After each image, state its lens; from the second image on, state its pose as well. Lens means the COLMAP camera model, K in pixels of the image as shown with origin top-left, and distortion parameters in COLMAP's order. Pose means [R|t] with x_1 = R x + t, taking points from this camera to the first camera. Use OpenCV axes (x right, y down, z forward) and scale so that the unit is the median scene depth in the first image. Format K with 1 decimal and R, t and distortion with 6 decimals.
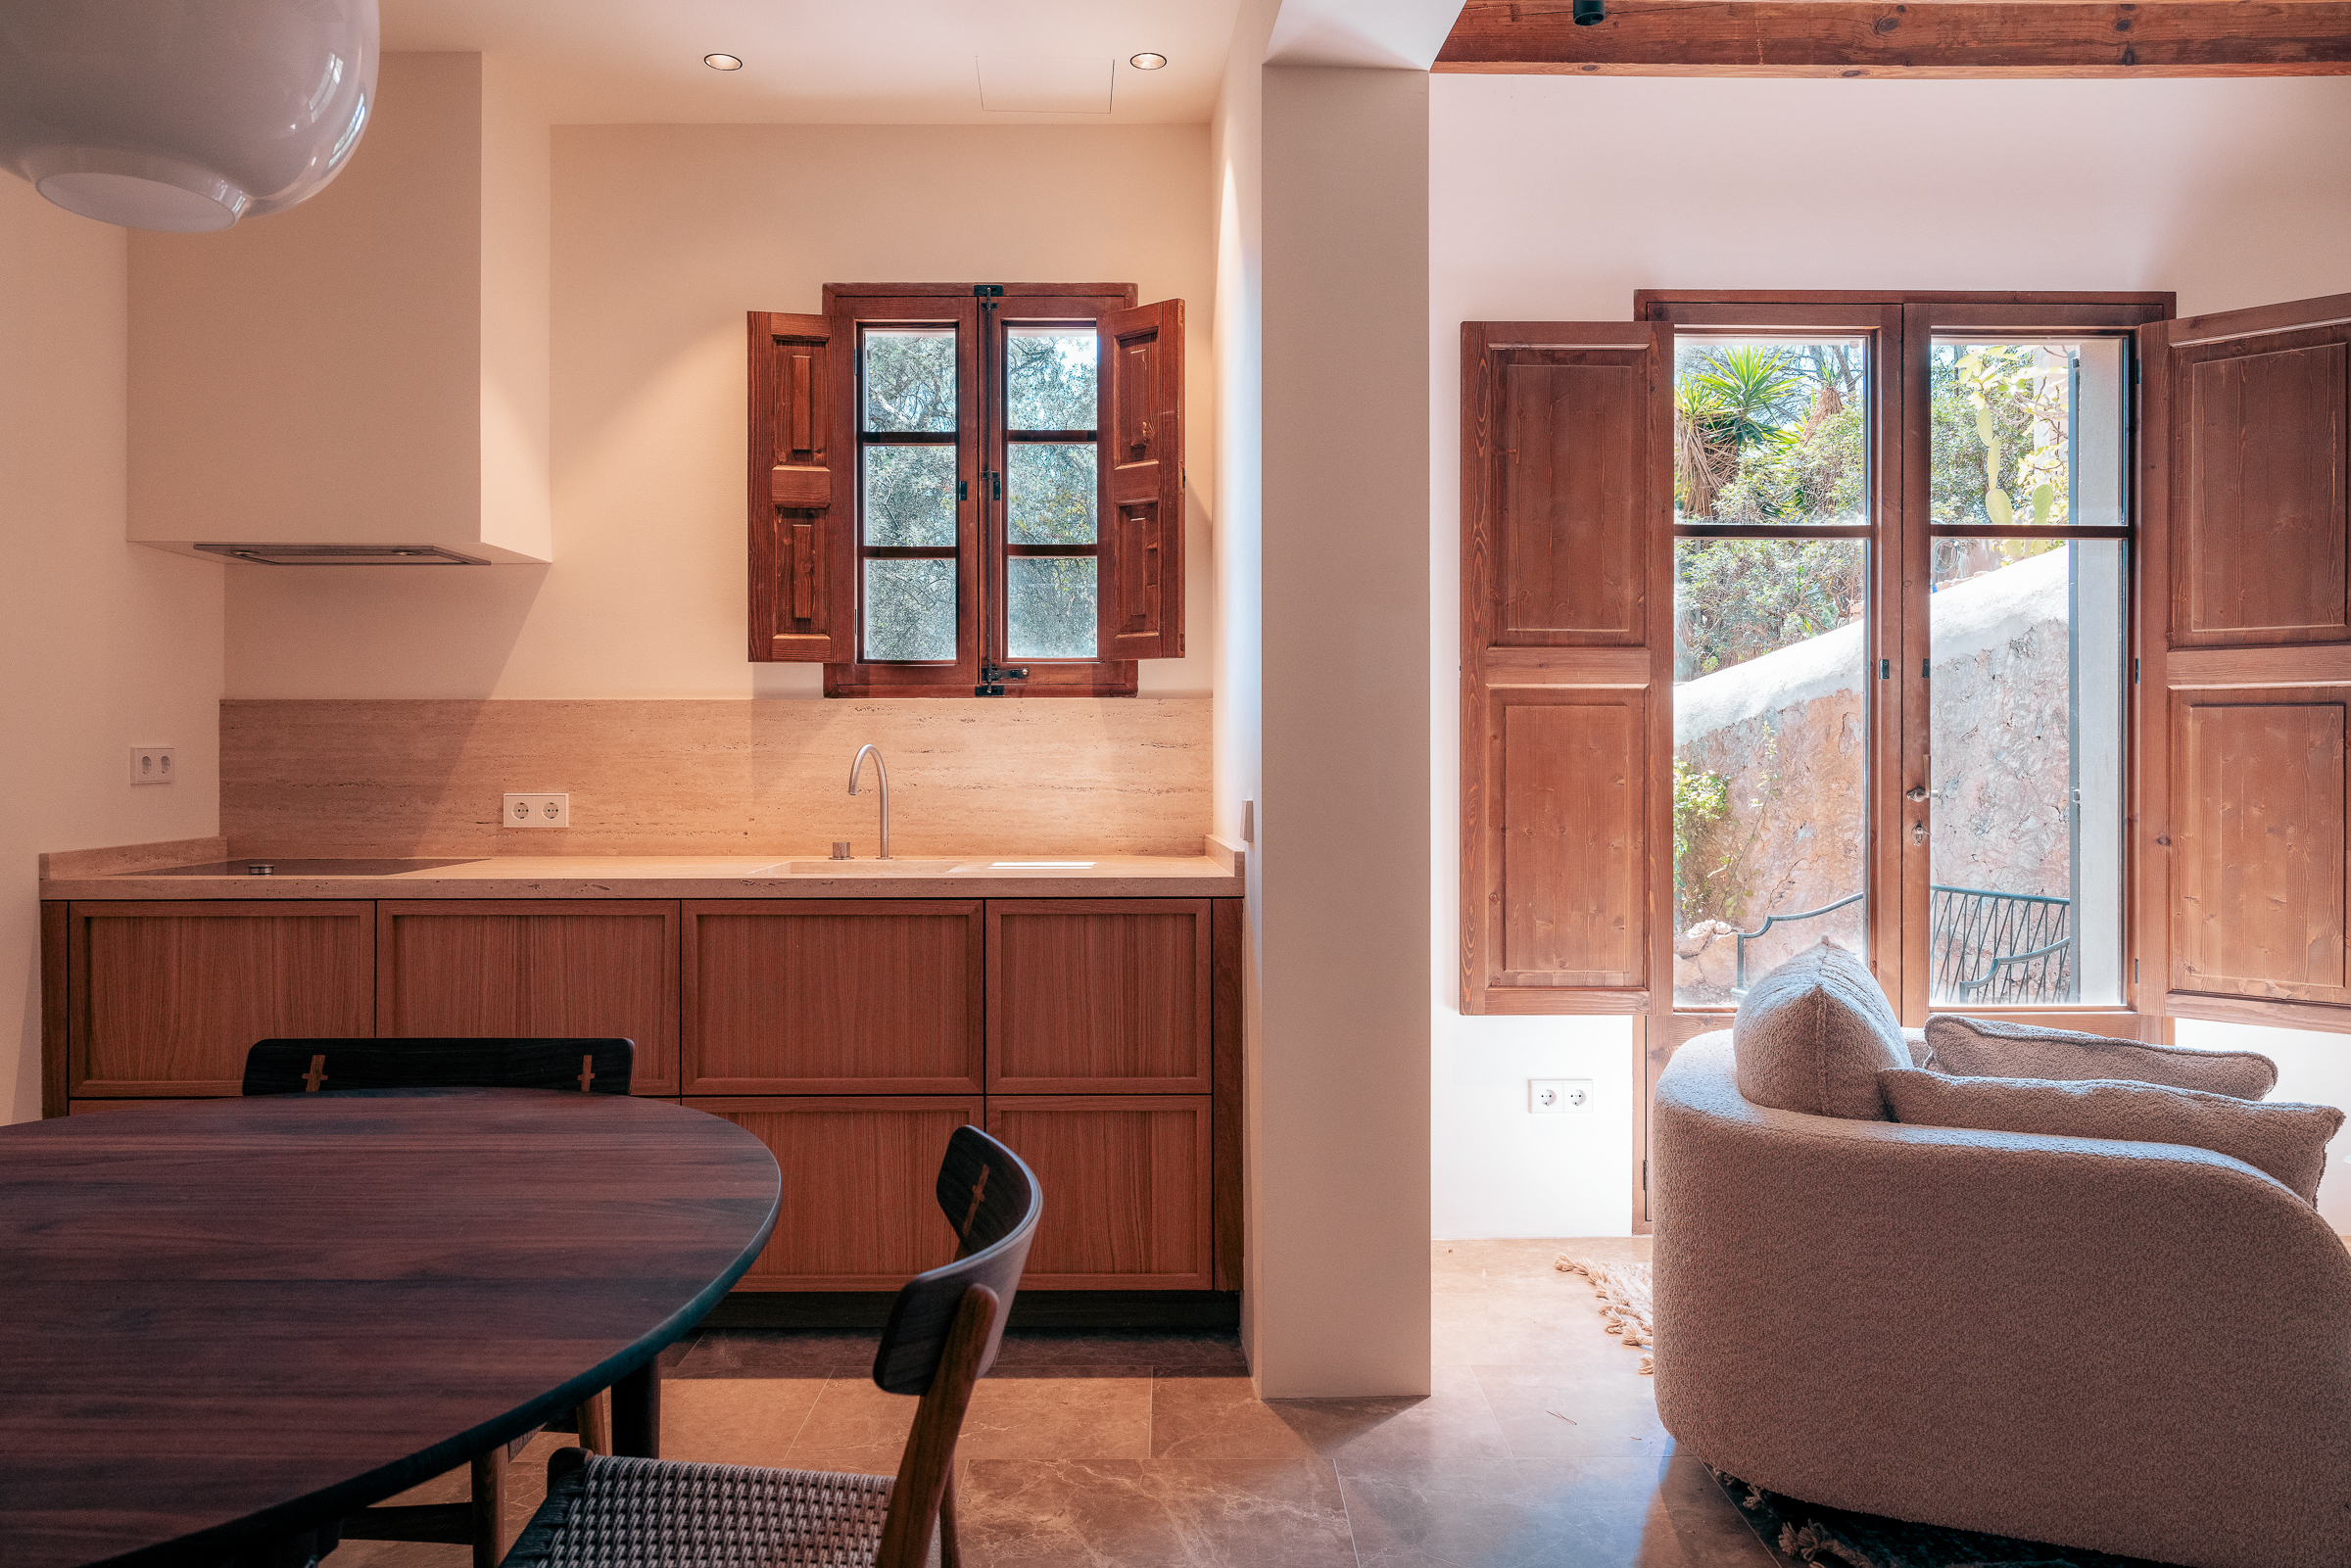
lens RADIAL K [[1610.1, 0, 1176.0], [0, 1610.1, 761.9], [0, 0, 1]] dist [-0.001027, 0.003533]
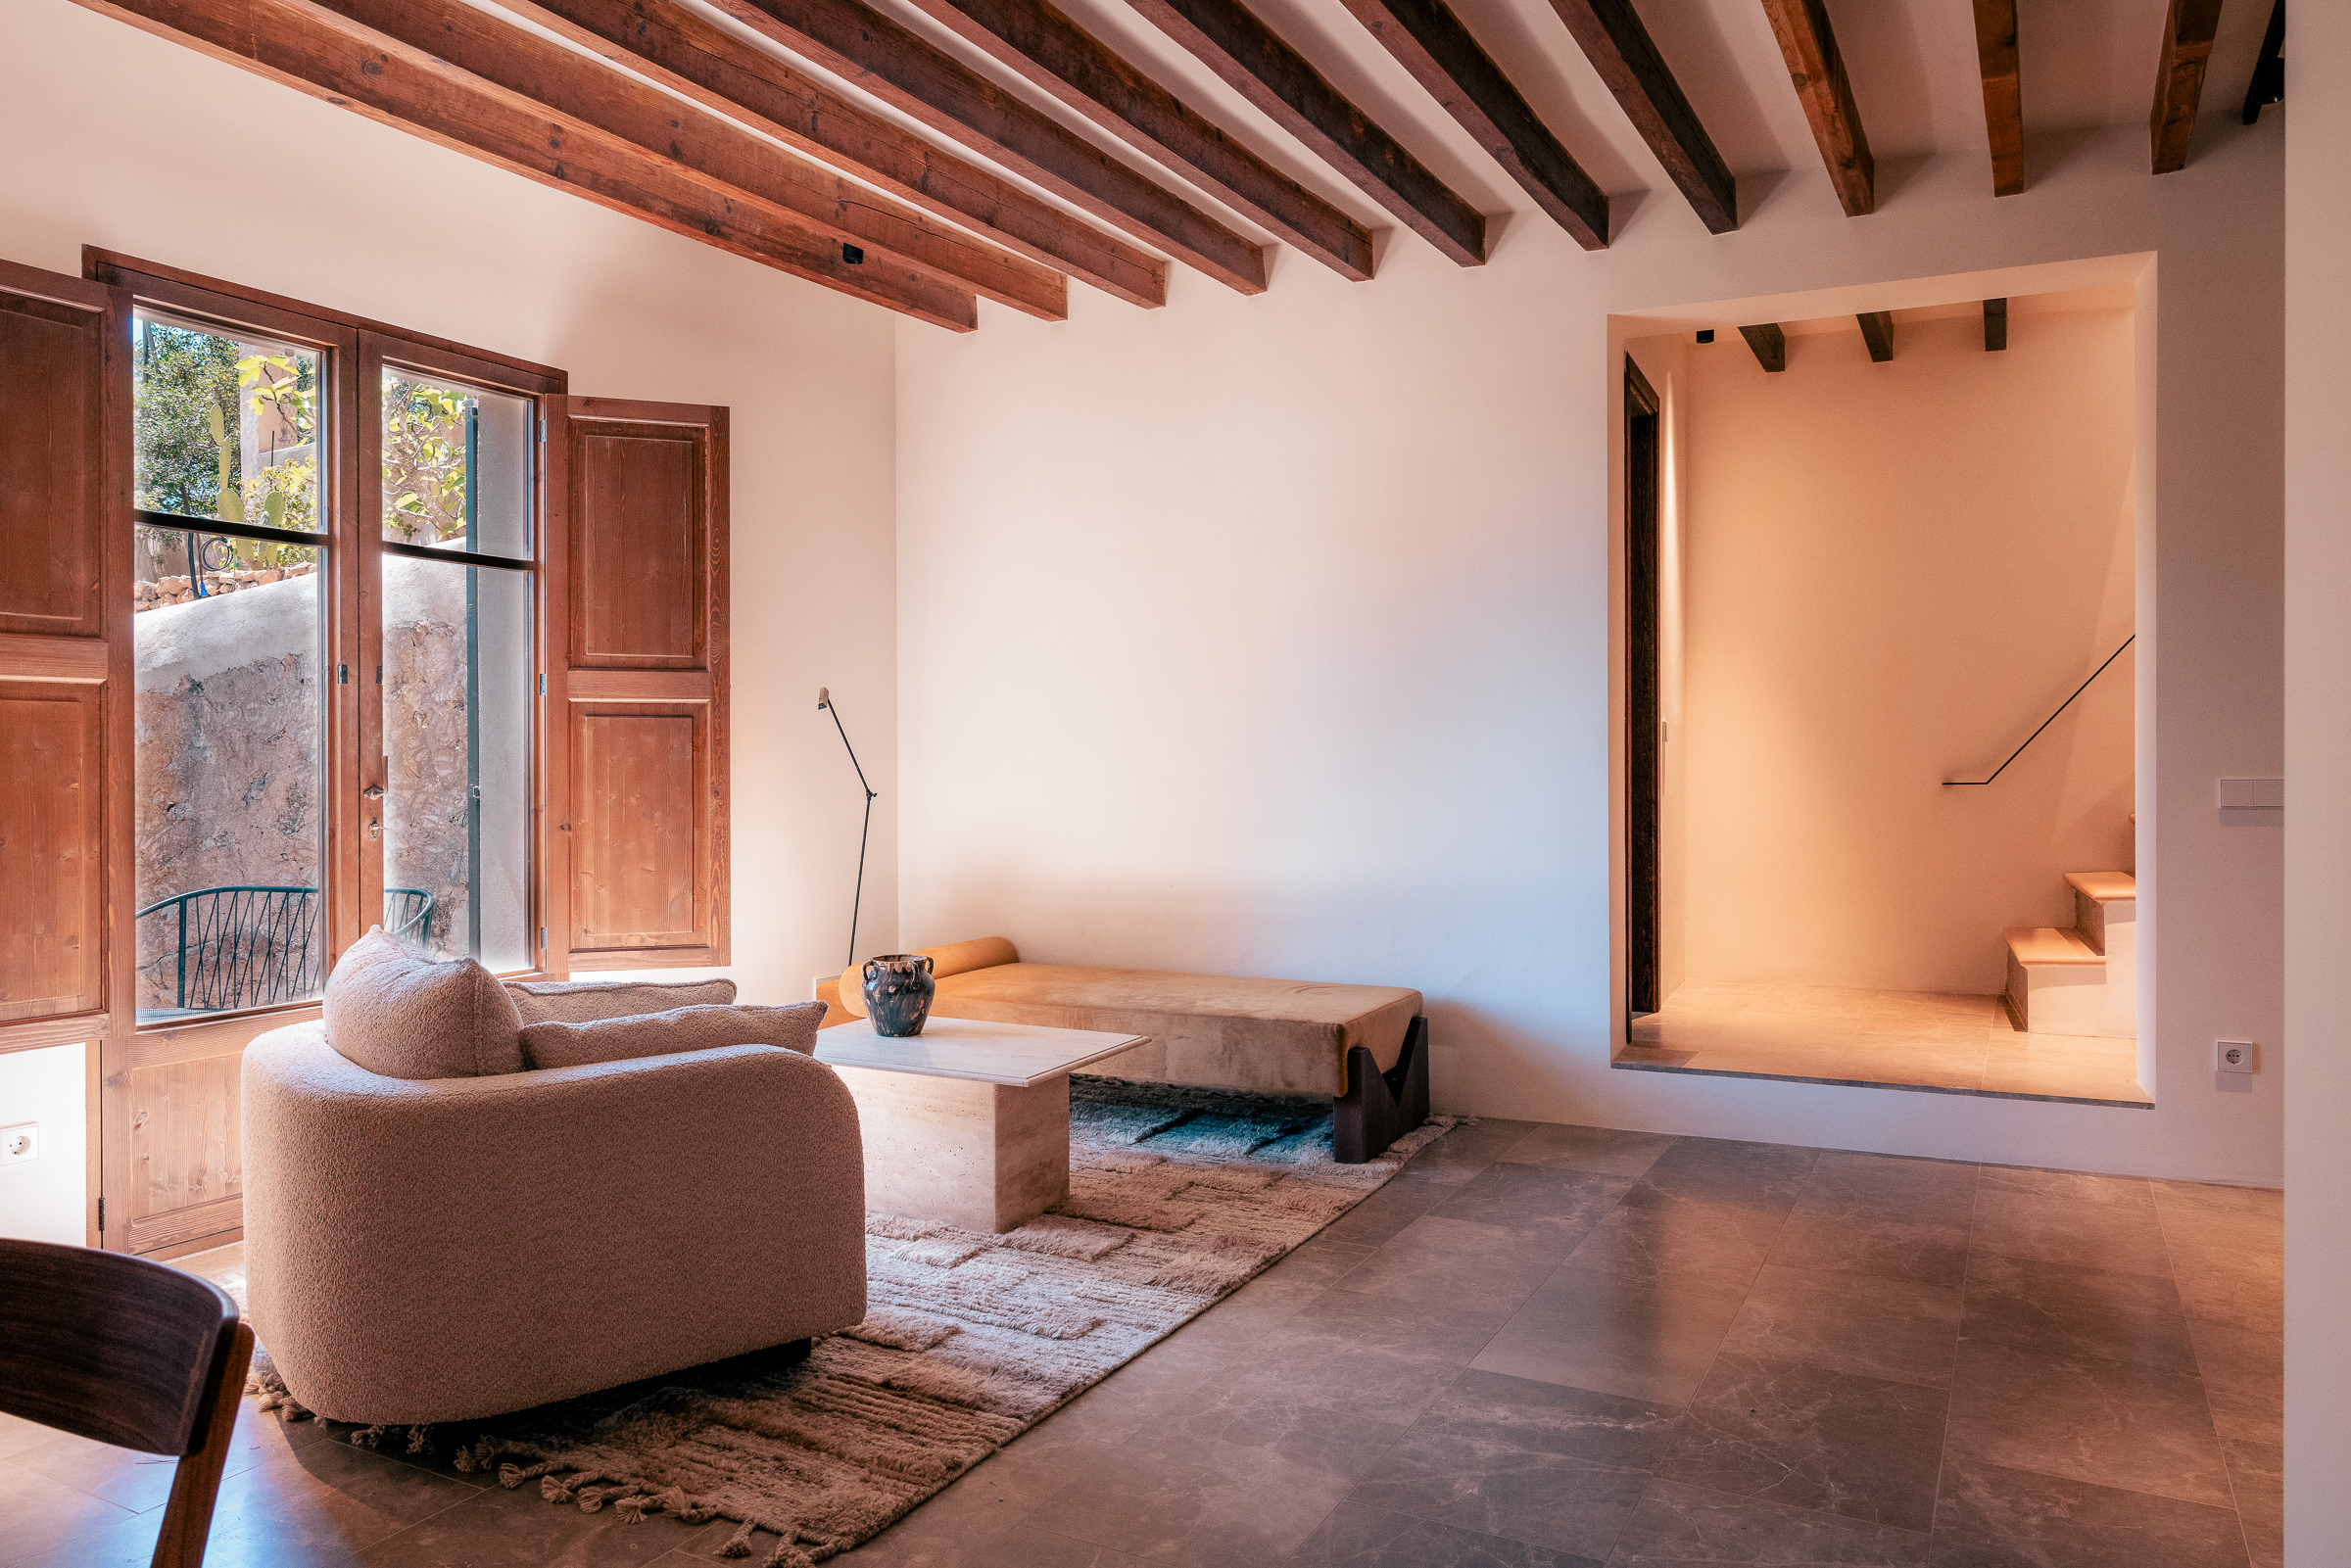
lens RADIAL K [[1610.1, 0, 1179.5], [0, 1610.1, 782.5], [0, 0, 1]] dist [-0.001027, 0.003533]
pose [[0.473188, -0.015675, 0.880822, -0.231387], [0.005337, 0.999874, 0.014926, 0.000268], [-0.880945, -0.002362, 0.473213, 0.025406]]
